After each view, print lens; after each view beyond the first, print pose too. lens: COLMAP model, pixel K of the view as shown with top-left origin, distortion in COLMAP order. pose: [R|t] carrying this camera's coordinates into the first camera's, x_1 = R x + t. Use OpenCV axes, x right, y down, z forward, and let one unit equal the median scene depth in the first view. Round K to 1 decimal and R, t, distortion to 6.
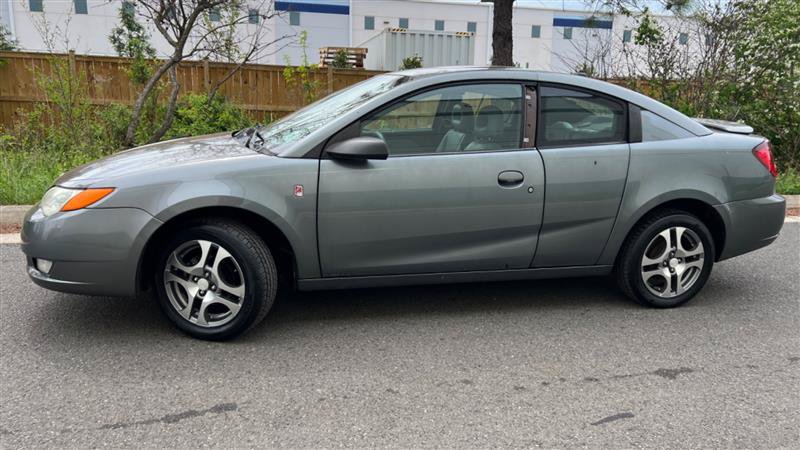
lens RADIAL K [[586.1, 0, 398.2], [0, 586.1, 224.0], [0, 0, 1]] dist [0.048843, -0.051645]
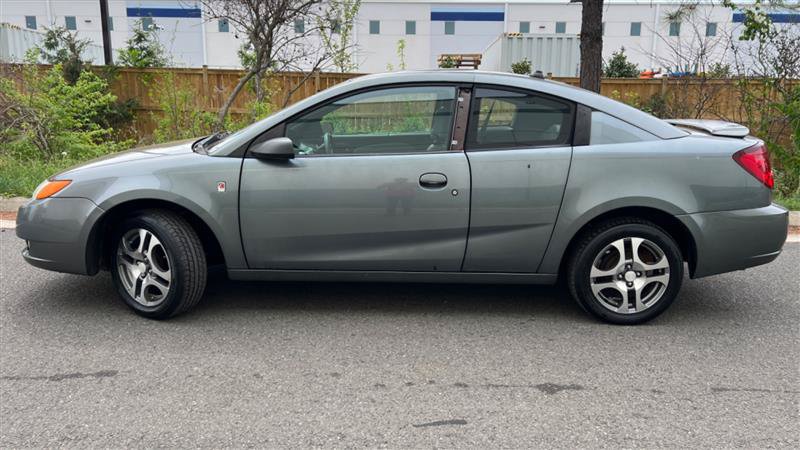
lens RADIAL K [[585.3, 0, 406.6], [0, 585.3, 224.1], [0, 0, 1]] dist [0.049660, -0.052096]
pose [[0.969100, 0.037770, -0.243760, 0.385861], [-0.040436, 0.999164, -0.005943, 0.004365], [0.243331, 0.015616, 0.969817, 0.022177]]
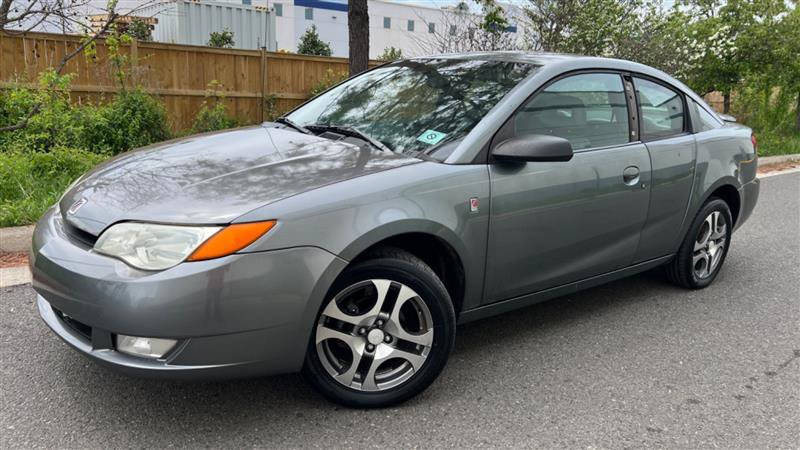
lens RADIAL K [[591.2, 0, 387.0], [0, 591.2, 221.4], [0, 0, 1]] dist [0.053363, -0.062876]
pose [[0.917377, -0.078198, 0.390263, -0.536712], [0.067327, 0.996868, 0.041482, -0.067275], [-0.392285, -0.011780, 0.919768, 0.266100]]
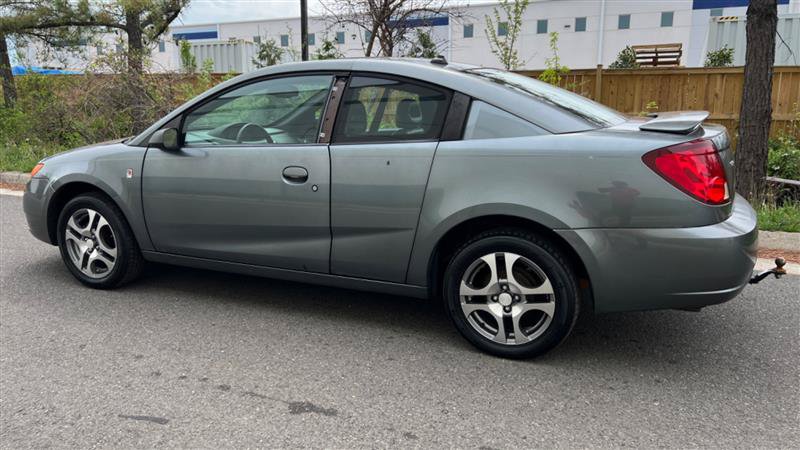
lens RADIAL K [[587.9, 0, 404.1], [0, 587.9, 226.0], [0, 0, 1]] dist [0.056279, -0.058220]
pose [[0.788748, 0.100884, -0.606381, 0.901466], [-0.109258, 0.993742, 0.023213, -0.035009], [0.604929, 0.047943, 0.794835, 0.343869]]
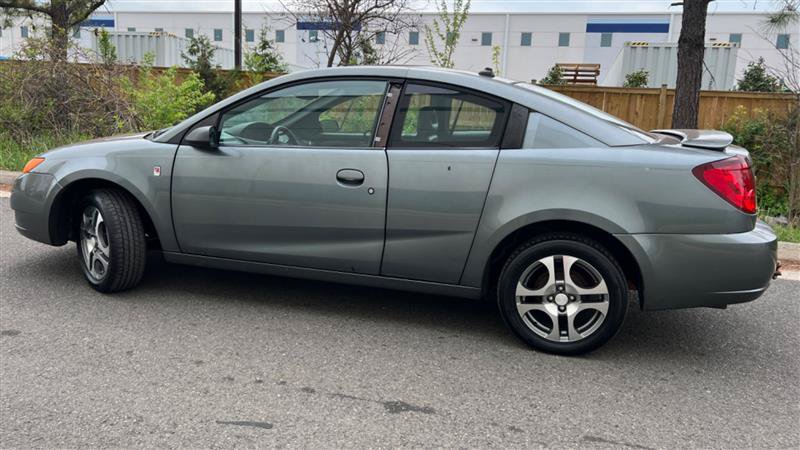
lens RADIAL K [[586.4, 0, 409.0], [0, 586.4, 216.5], [0, 0, 1]] dist [0.051284, -0.052985]
pose [[0.877989, 0.100222, -0.468071, 0.719354], [-0.122801, 0.992270, -0.017885, -0.007929], [0.462660, 0.073182, 0.883510, 0.195226]]
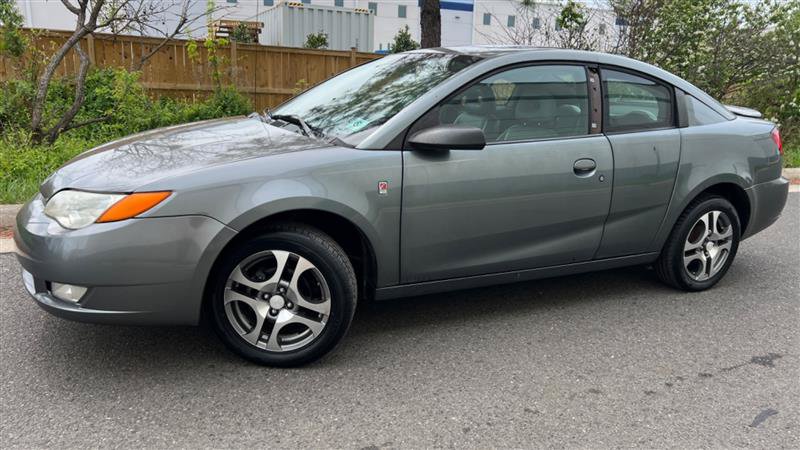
lens RADIAL K [[588.7, 0, 389.6], [0, 588.7, 222.3], [0, 0, 1]] dist [0.045746, -0.051257]
pose [[0.978114, -0.039249, 0.204332, -0.304318], [0.032958, 0.998875, 0.034102, -0.030880], [-0.205441, -0.026621, 0.978307, 0.132012]]
